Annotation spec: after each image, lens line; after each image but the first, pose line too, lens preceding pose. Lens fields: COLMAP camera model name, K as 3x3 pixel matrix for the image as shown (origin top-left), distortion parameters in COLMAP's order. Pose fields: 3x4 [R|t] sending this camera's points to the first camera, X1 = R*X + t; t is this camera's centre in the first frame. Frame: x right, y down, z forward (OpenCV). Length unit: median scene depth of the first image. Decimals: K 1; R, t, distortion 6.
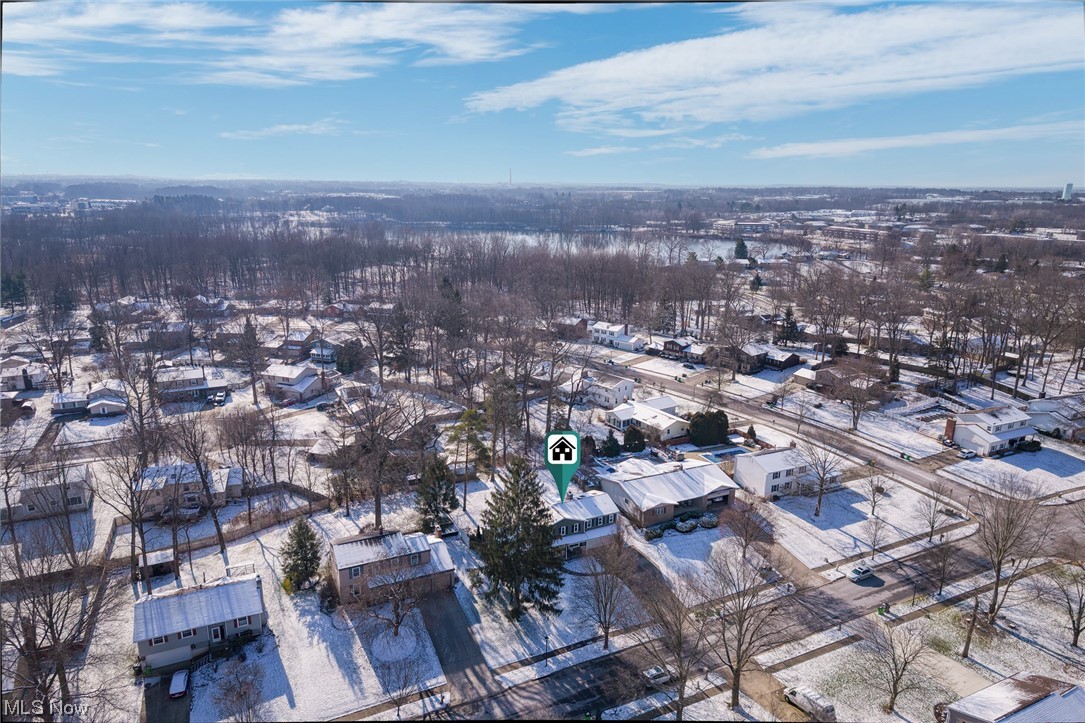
lens RADIAL K [[685.2, 0, 537.5], [0, 685.2, 360.9], [0, 0, 1]] dist [0.005393, -0.003714]
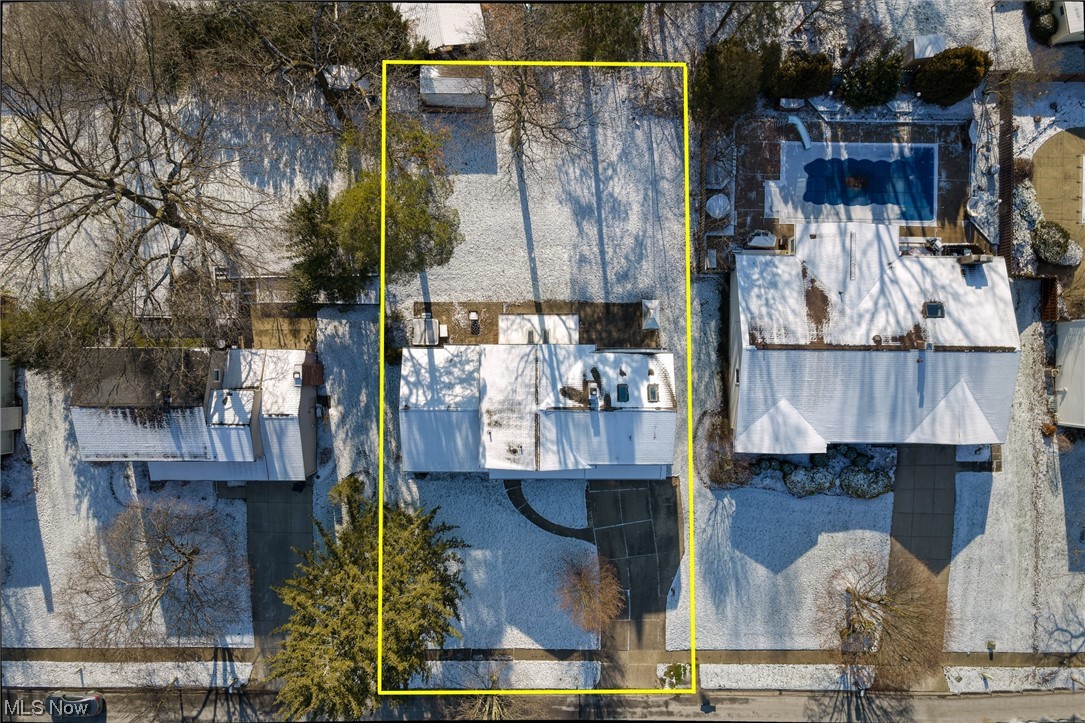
lens RADIAL K [[685.2, 0, 537.5], [0, 685.2, 360.9], [0, 0, 1]] dist [0.005393, -0.003714]
pose [[0.899957, 0.435964, -0.003491, 0.002737], [-0.113790, 0.242612, 0.963427, -0.193148], [0.420867, -0.866646, 0.267949, 0.719828]]
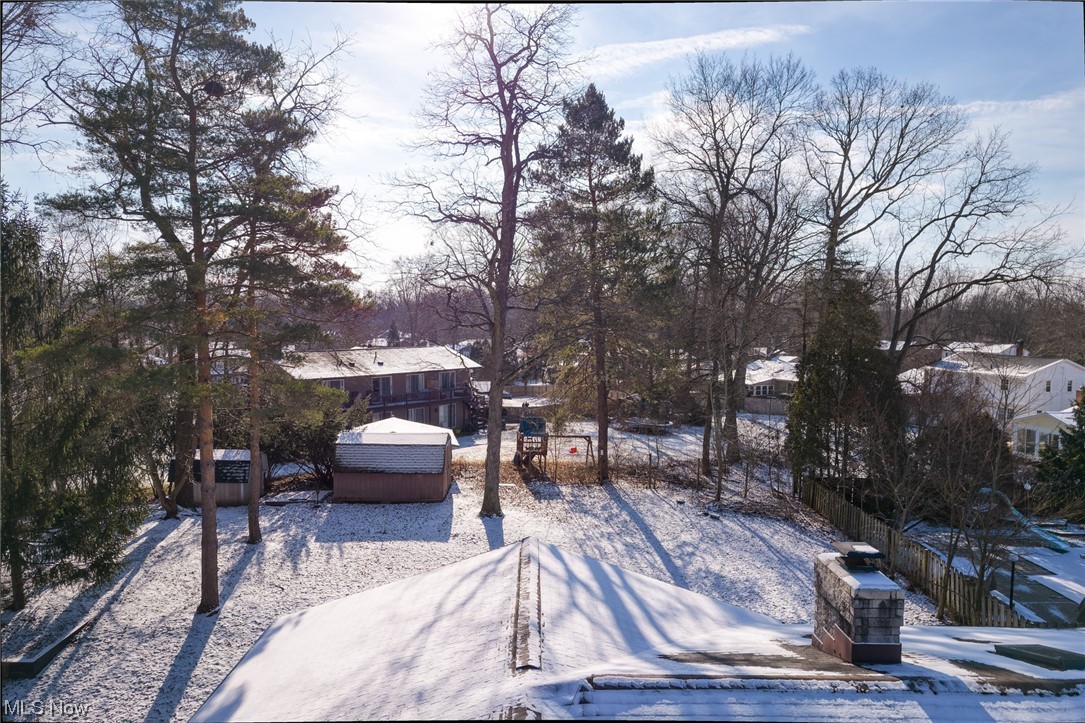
lens RADIAL K [[685.2, 0, 537.5], [0, 685.2, 360.9], [0, 0, 1]] dist [0.005393, -0.003714]
pose [[0.909531, 0.021727, -0.415069, 0.031285], [-0.109350, 0.975960, -0.188530, 0.154648], [0.400995, 0.216862, 0.890042, 0.745396]]
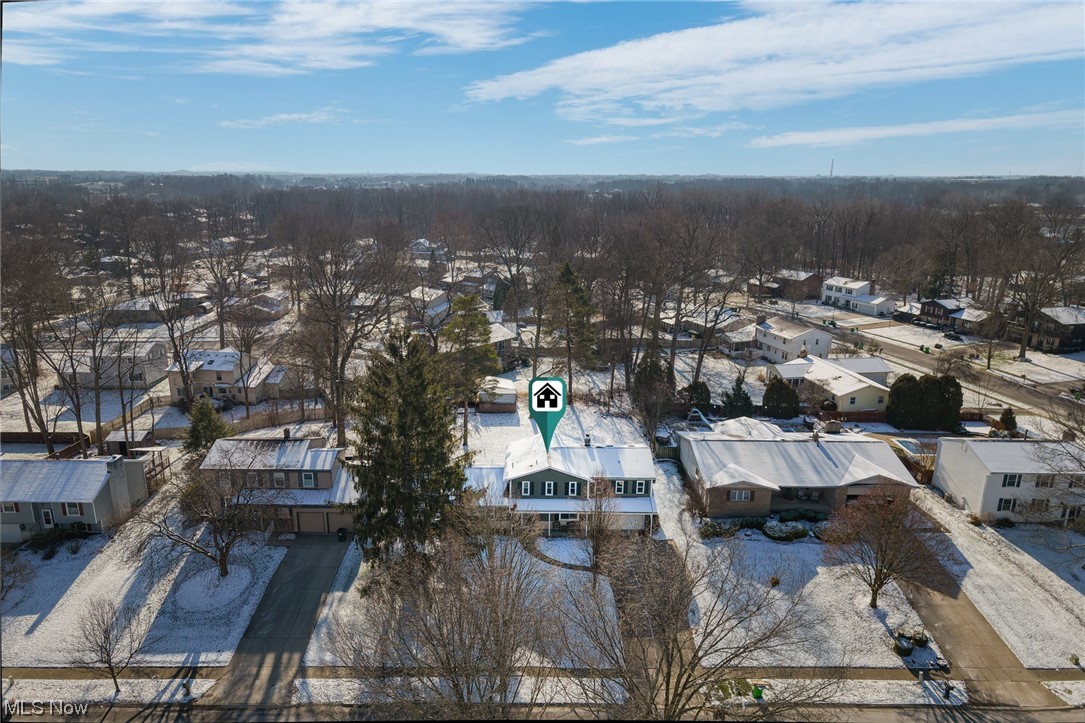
lens RADIAL K [[685.2, 0, 537.5], [0, 685.2, 360.9], [0, 0, 1]] dist [0.005393, -0.003714]
pose [[0.902044, 0.104003, -0.418927, 0.211131], [-0.105565, 0.994221, 0.019519, 0.094444], [0.418536, 0.026617, 0.907810, 0.332616]]
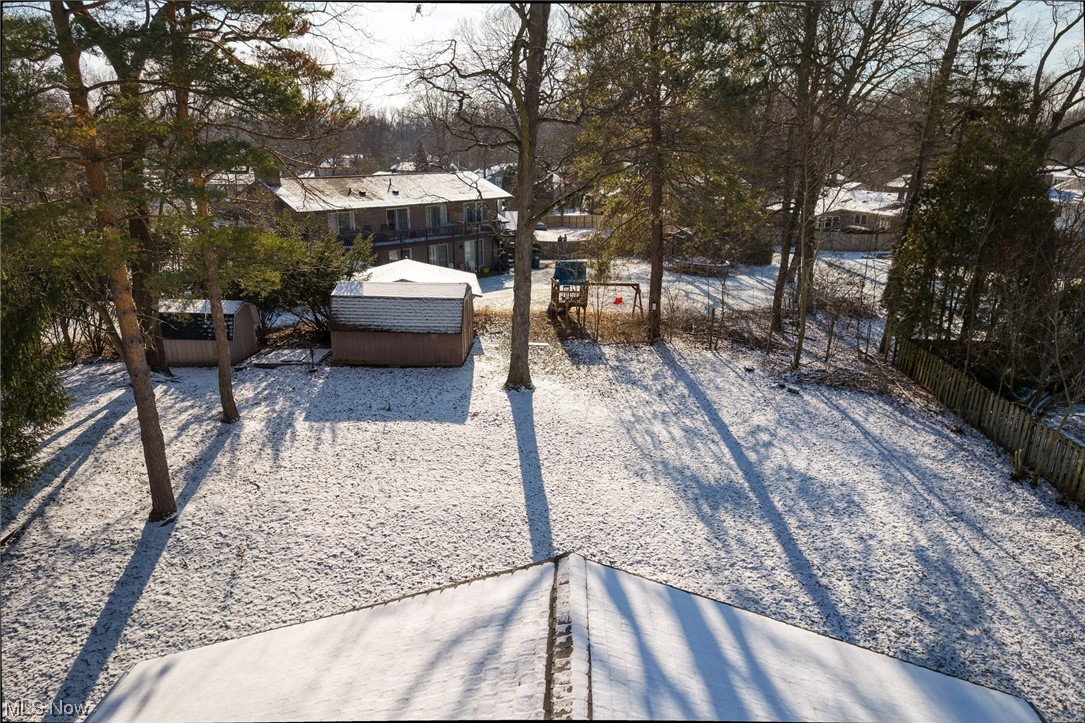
lens RADIAL K [[685.2, 0, 537.5], [0, 685.2, 360.9], [0, 0, 1]] dist [0.005393, -0.003714]
pose [[0.886499, 0.136283, -0.442207, 0.012163], [-0.120160, 0.990662, 0.064423, 0.144772], [0.446858, -0.003975, 0.894596, 0.783918]]
